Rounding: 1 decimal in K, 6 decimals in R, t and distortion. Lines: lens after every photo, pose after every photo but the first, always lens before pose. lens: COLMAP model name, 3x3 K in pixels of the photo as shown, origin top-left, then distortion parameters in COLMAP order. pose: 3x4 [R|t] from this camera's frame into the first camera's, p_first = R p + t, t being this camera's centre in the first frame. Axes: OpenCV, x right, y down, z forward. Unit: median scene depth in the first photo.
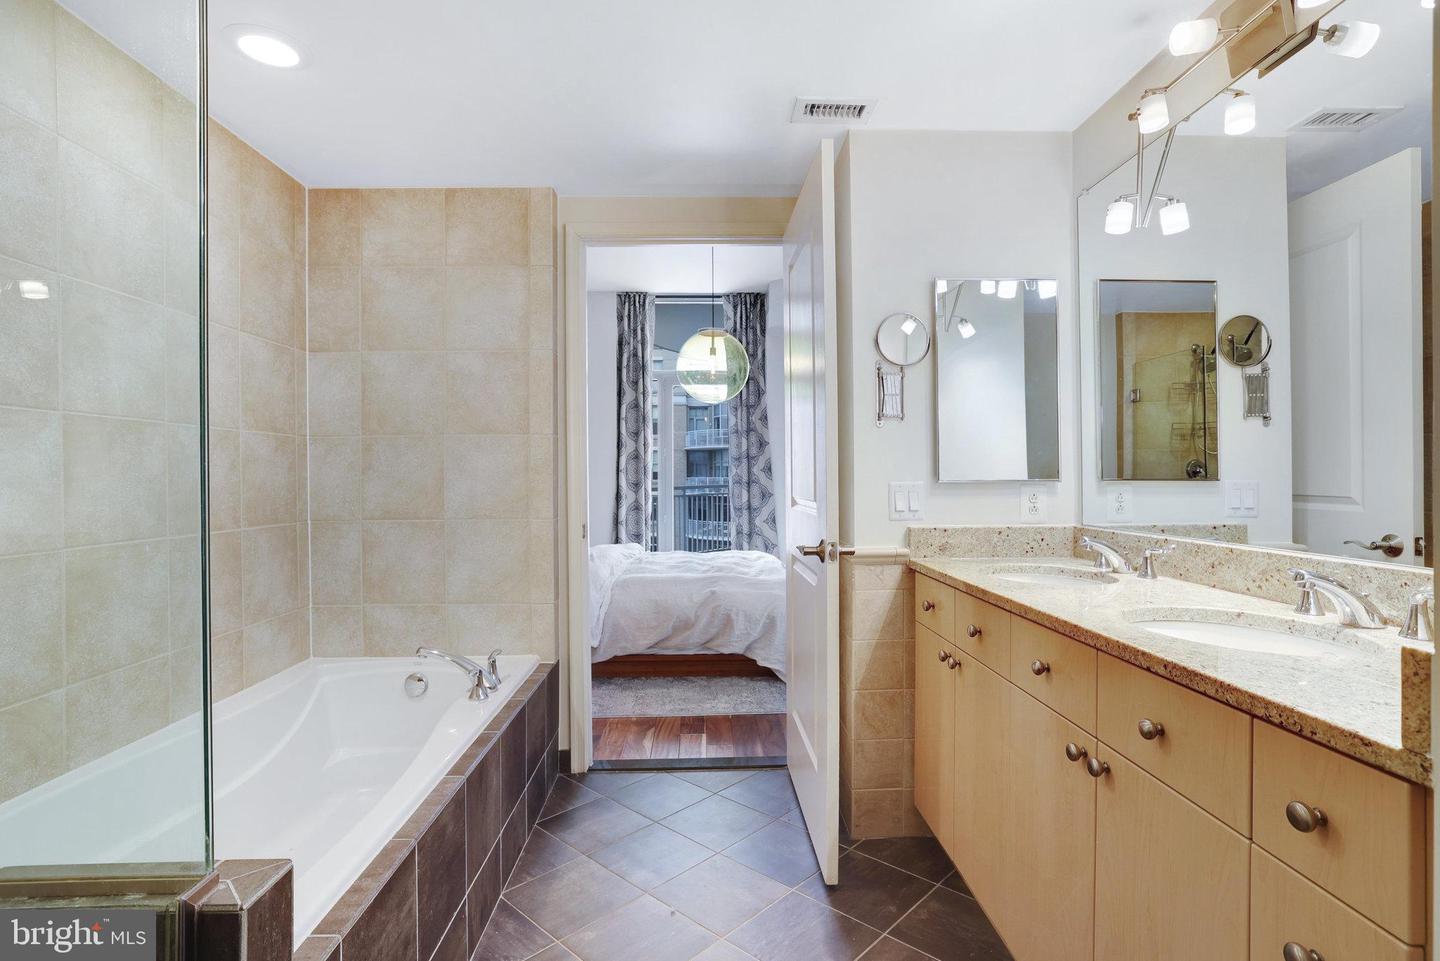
lens RADIAL K [[692.2, 0, 716.6], [0, 692.2, 480.6], [0, 0, 1]] dist [-0.029951, 0.011566]
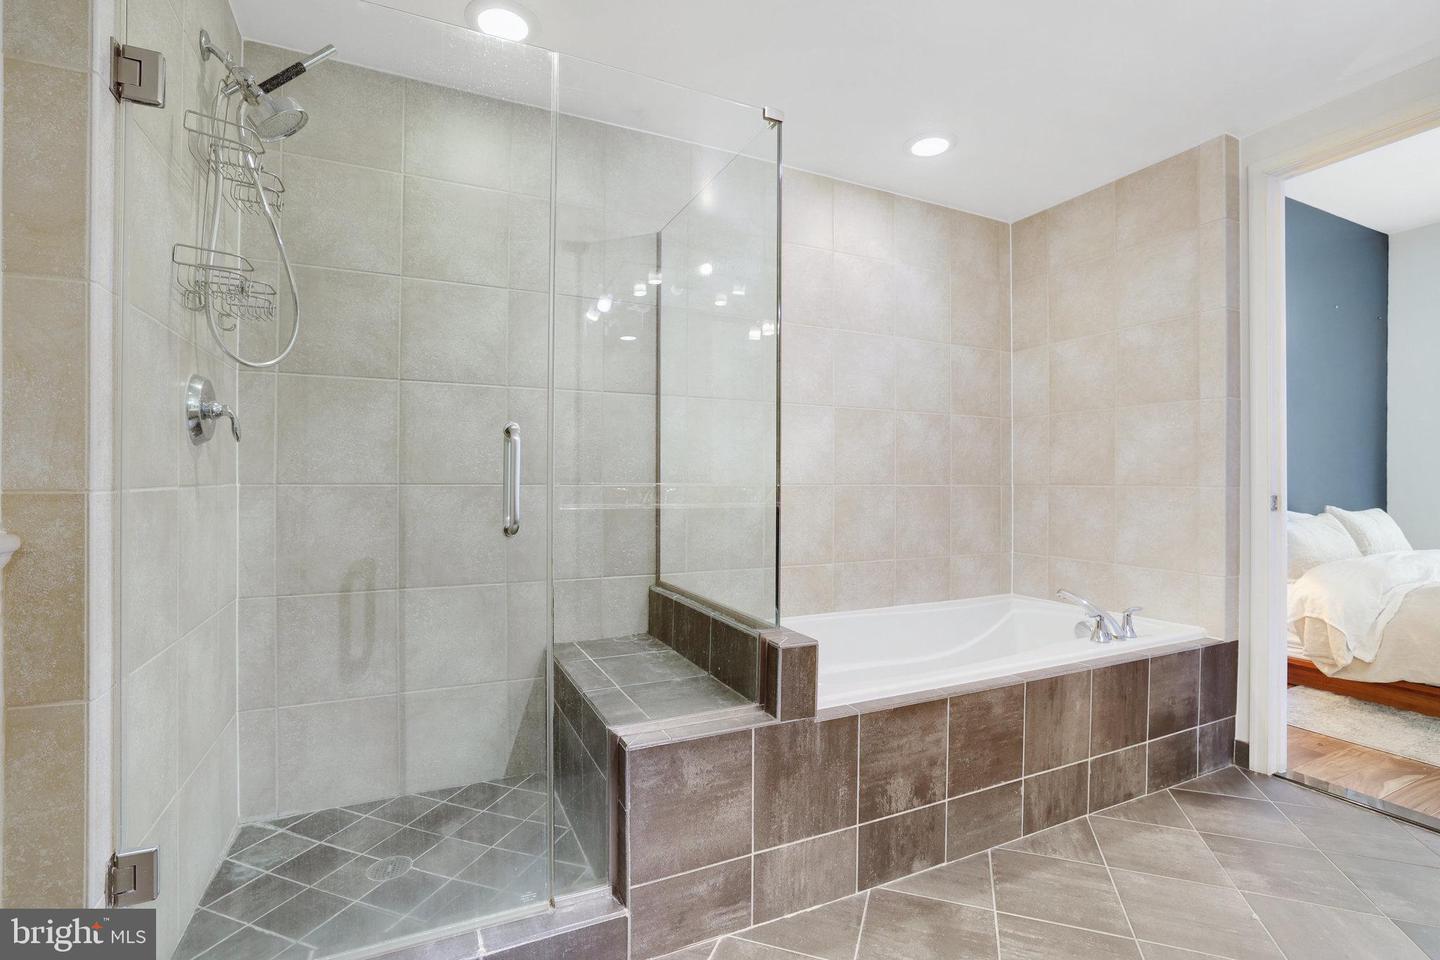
lens RADIAL K [[643.8, 0, 742.5], [0, 643.8, 470.8], [0, 0, 1]] dist [-0.030488, 0.003398]
pose [[0.436246, -0.002491, -0.899824, 0.251524], [-0.007979, 0.999946, -0.006636, 0.044790], [0.899792, 0.010074, 0.436203, 0.036395]]
